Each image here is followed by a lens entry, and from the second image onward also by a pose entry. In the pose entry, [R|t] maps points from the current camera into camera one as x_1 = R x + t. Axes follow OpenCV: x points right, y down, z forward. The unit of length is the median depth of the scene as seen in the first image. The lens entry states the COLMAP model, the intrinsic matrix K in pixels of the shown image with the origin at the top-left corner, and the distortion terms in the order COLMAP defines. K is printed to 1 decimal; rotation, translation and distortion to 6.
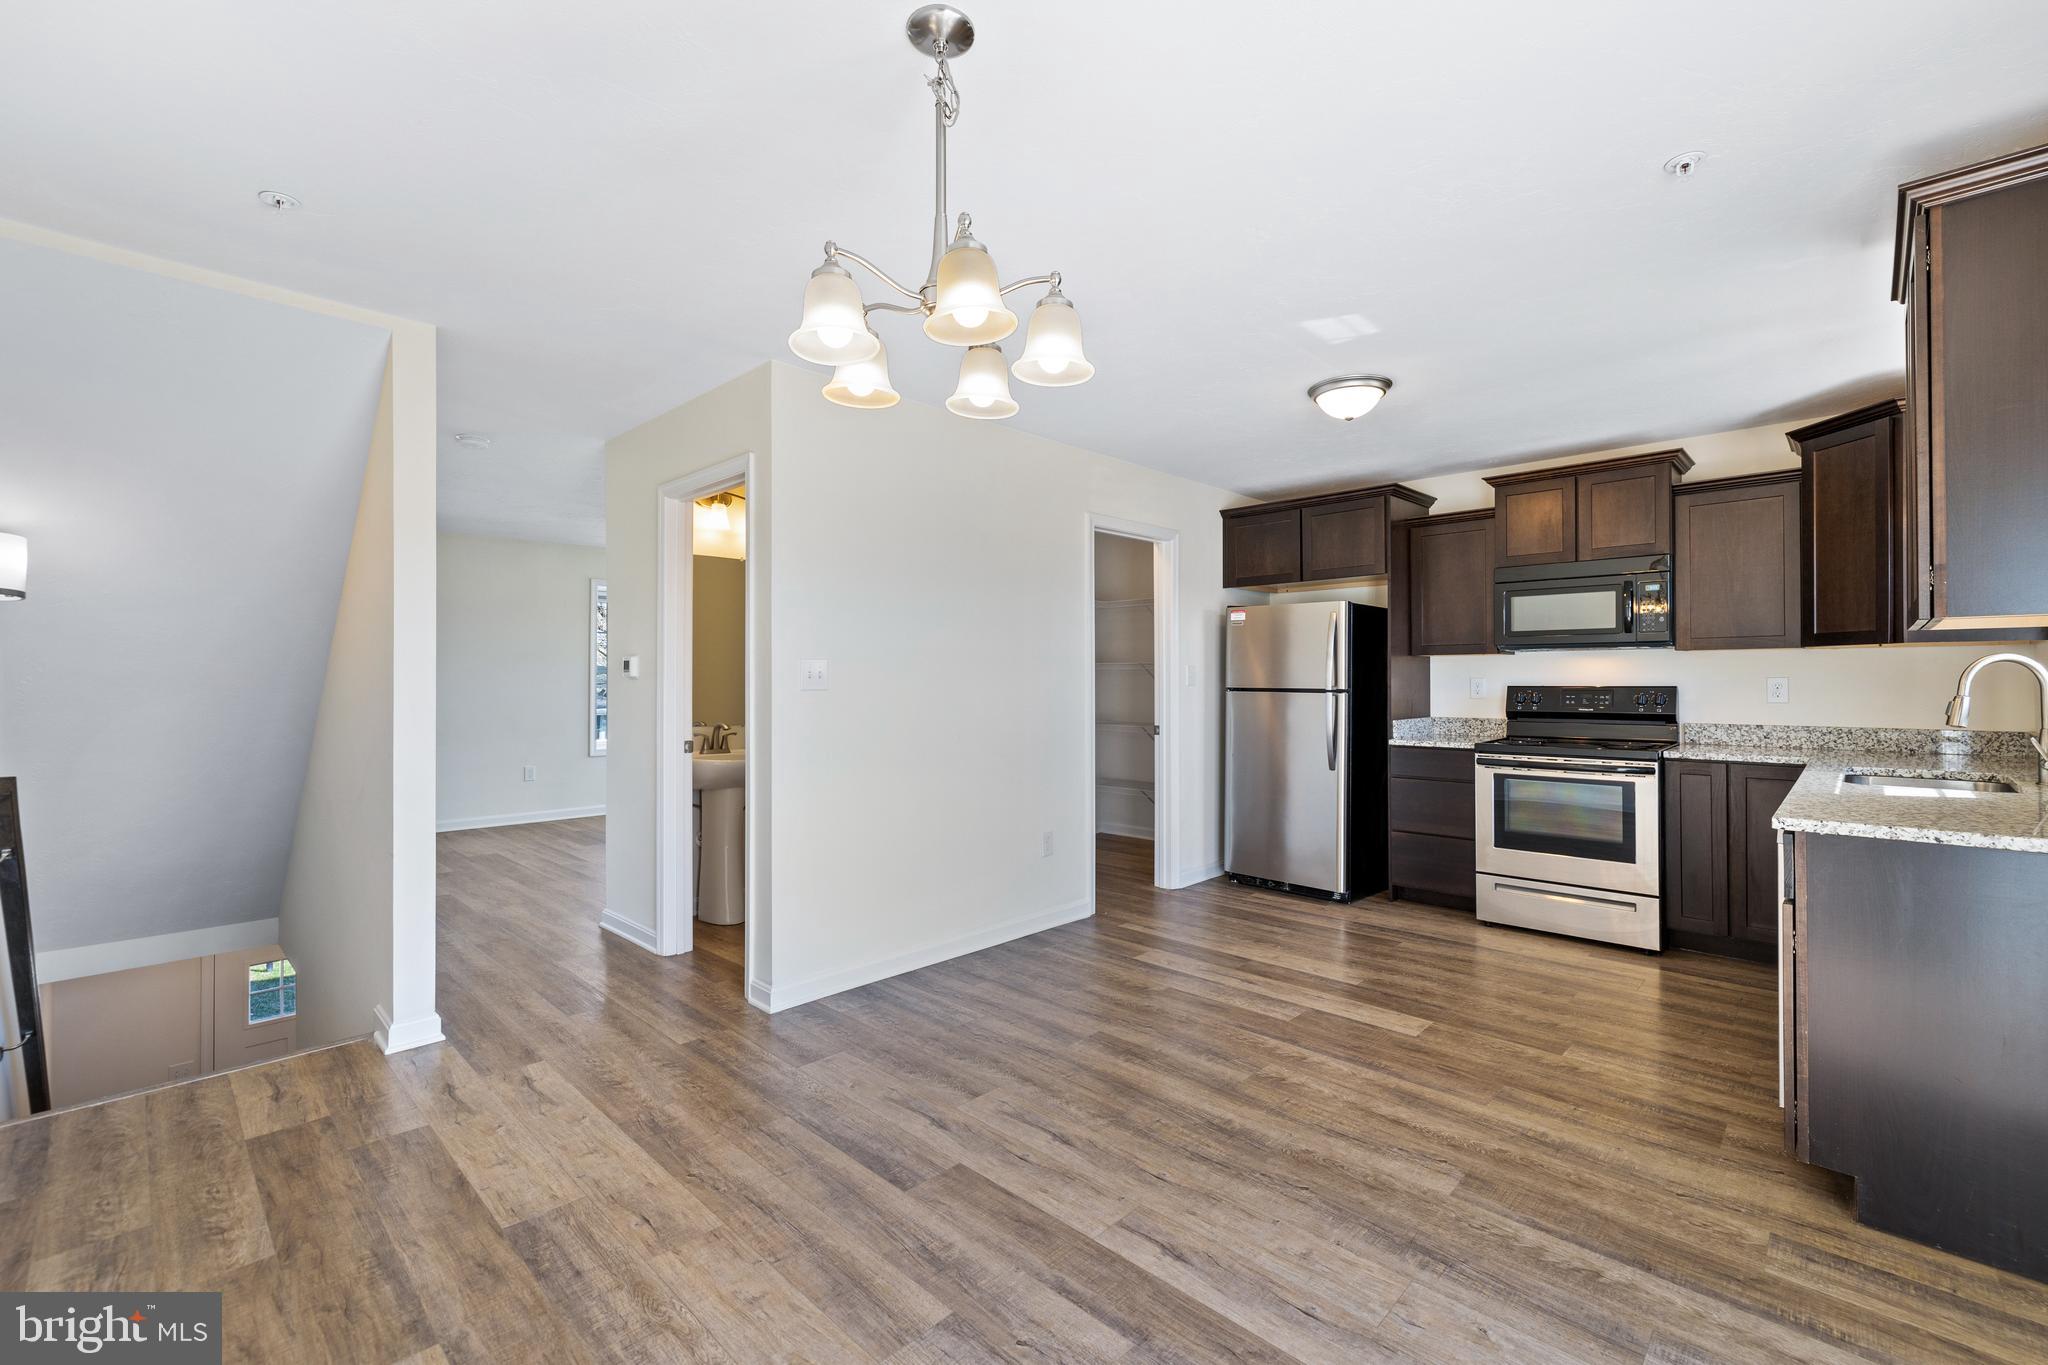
lens RADIAL K [[870.9, 0, 1022.1], [0, 870.9, 675.8], [0, 0, 1]] dist [0.002670, 0.000242]
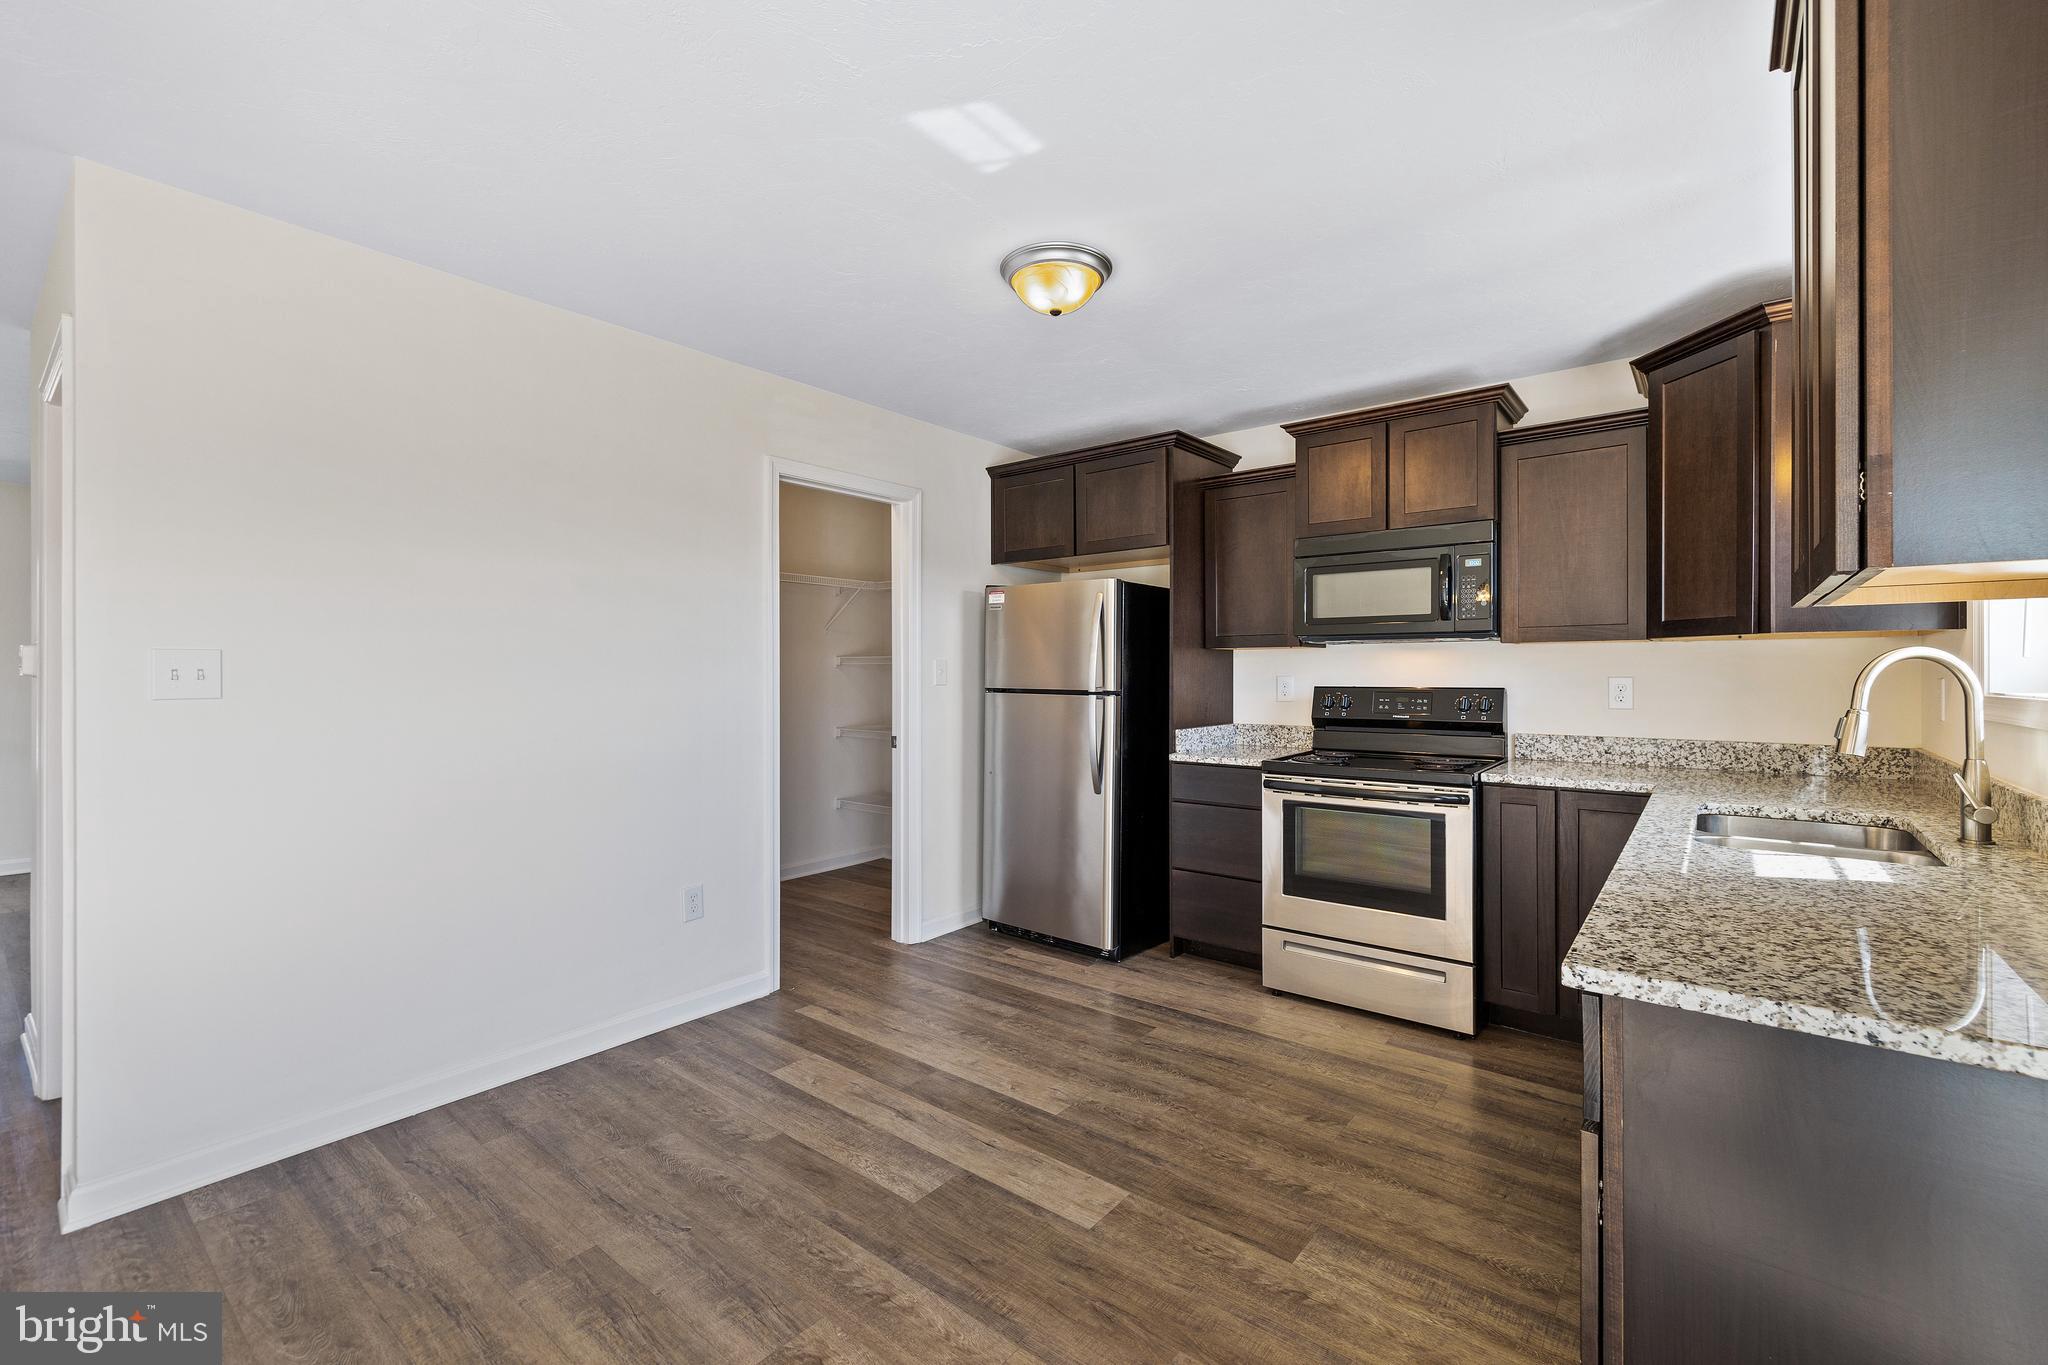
lens RADIAL K [[866.6, 0, 1024.5], [0, 866.6, 674.1], [0, 0, 1]] dist [0.001882, 0.000649]
pose [[0.995558, 0.000967, 0.094143, 0.263638], [-0.001548, 0.999980, 0.006096, -0.005323], [-0.094135, -0.006215, 0.995540, 0.277960]]
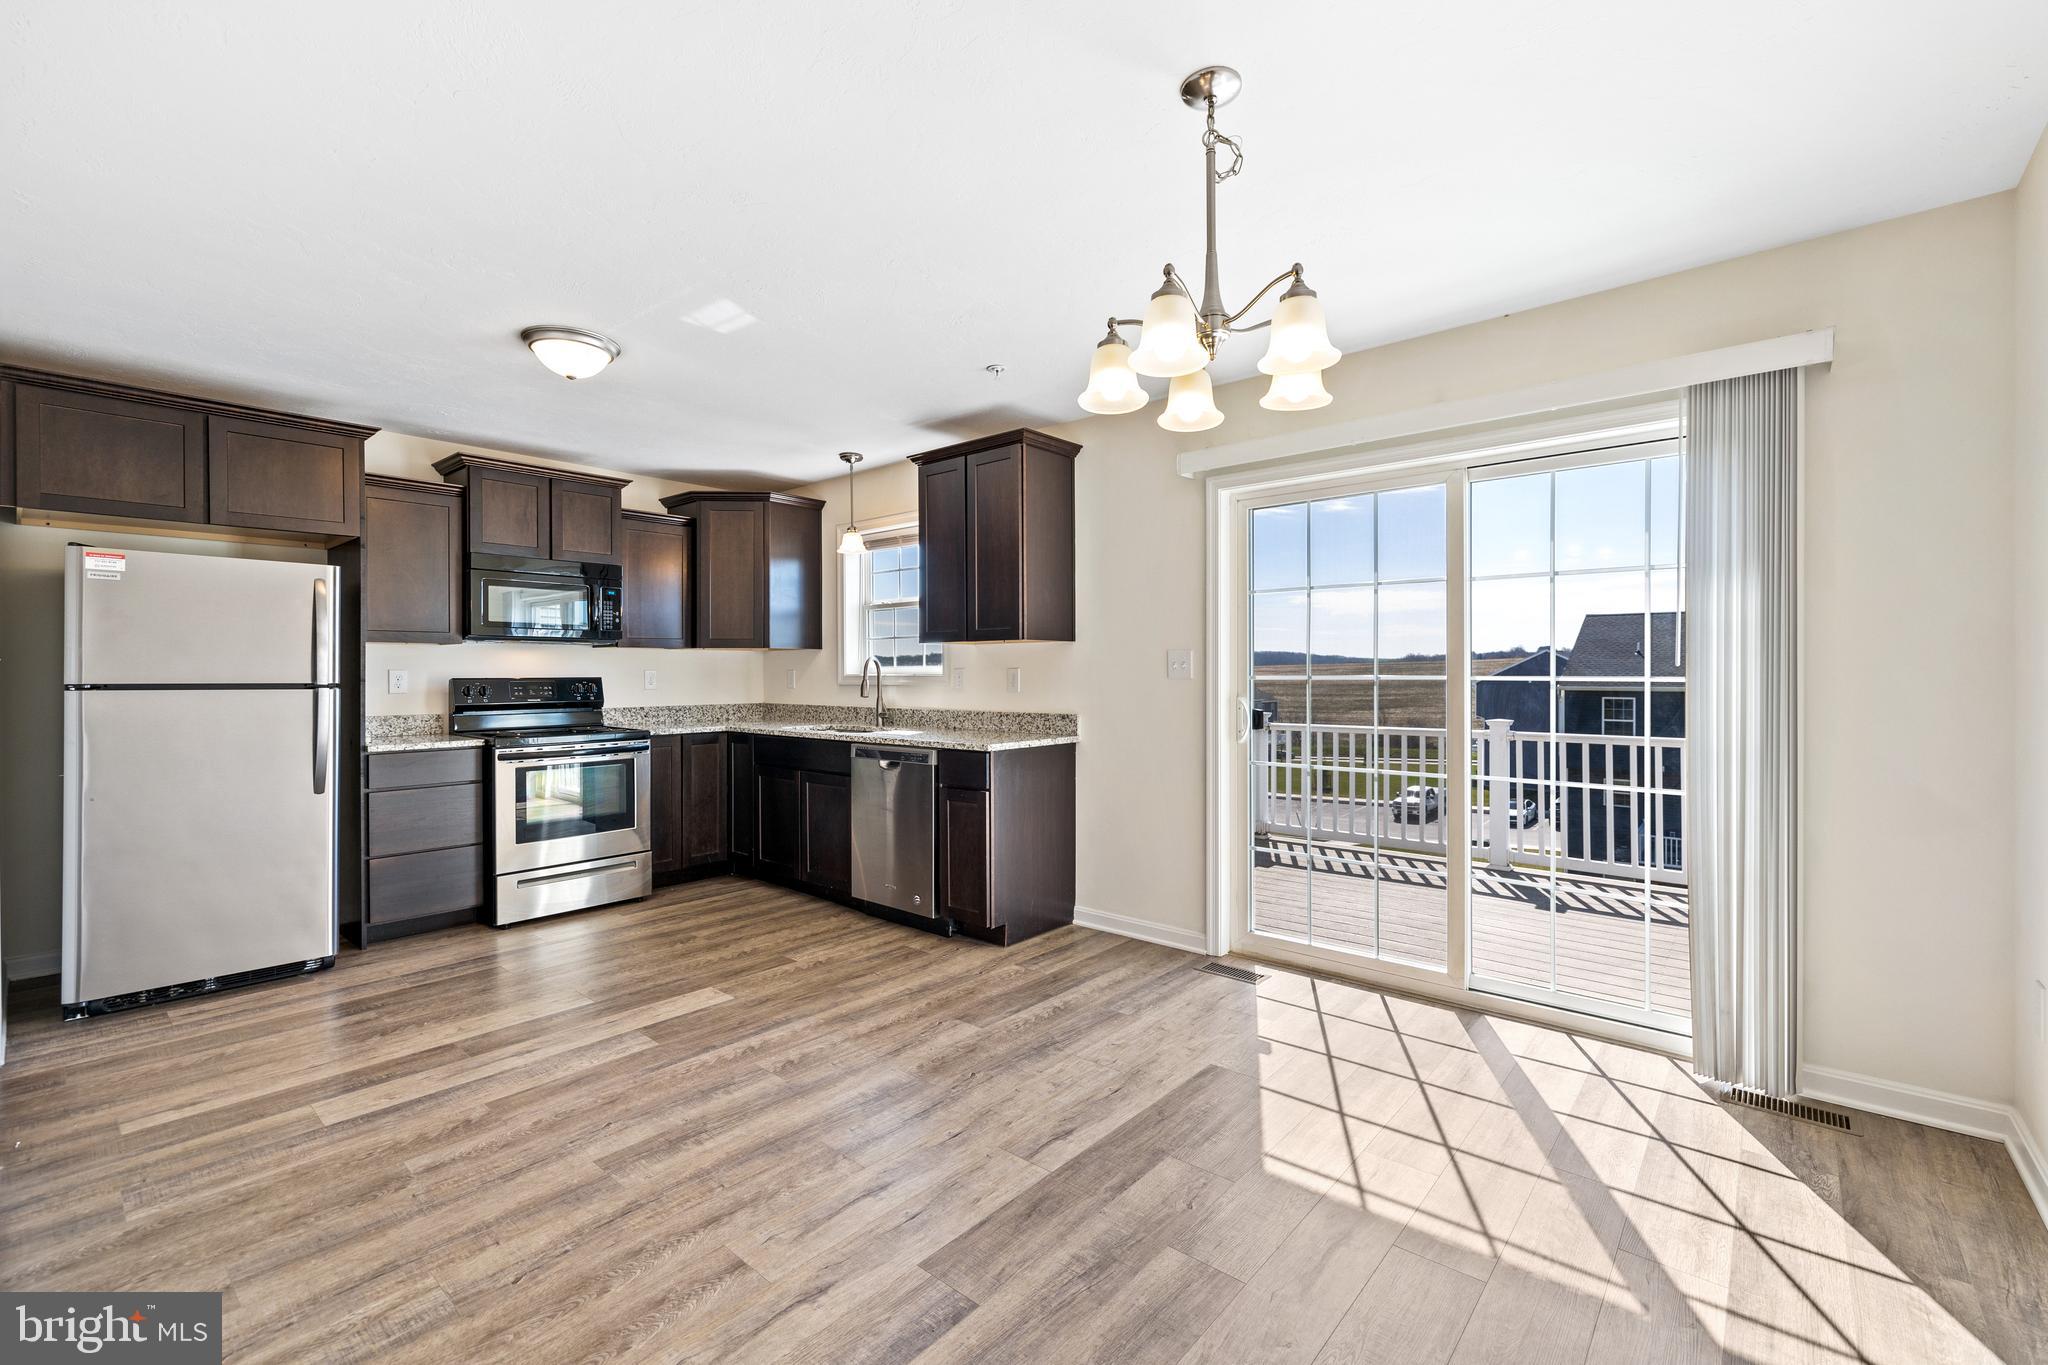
lens RADIAL K [[866.6, 0, 1024.5], [0, 866.6, 674.1], [0, 0, 1]] dist [0.001882, 0.000649]
pose [[-0.054500, 0.001123, 0.998513, -0.500532], [-0.001317, 0.999998, -0.001197, 0.008545], [-0.998513, -0.001381, -0.054499, 0.540595]]
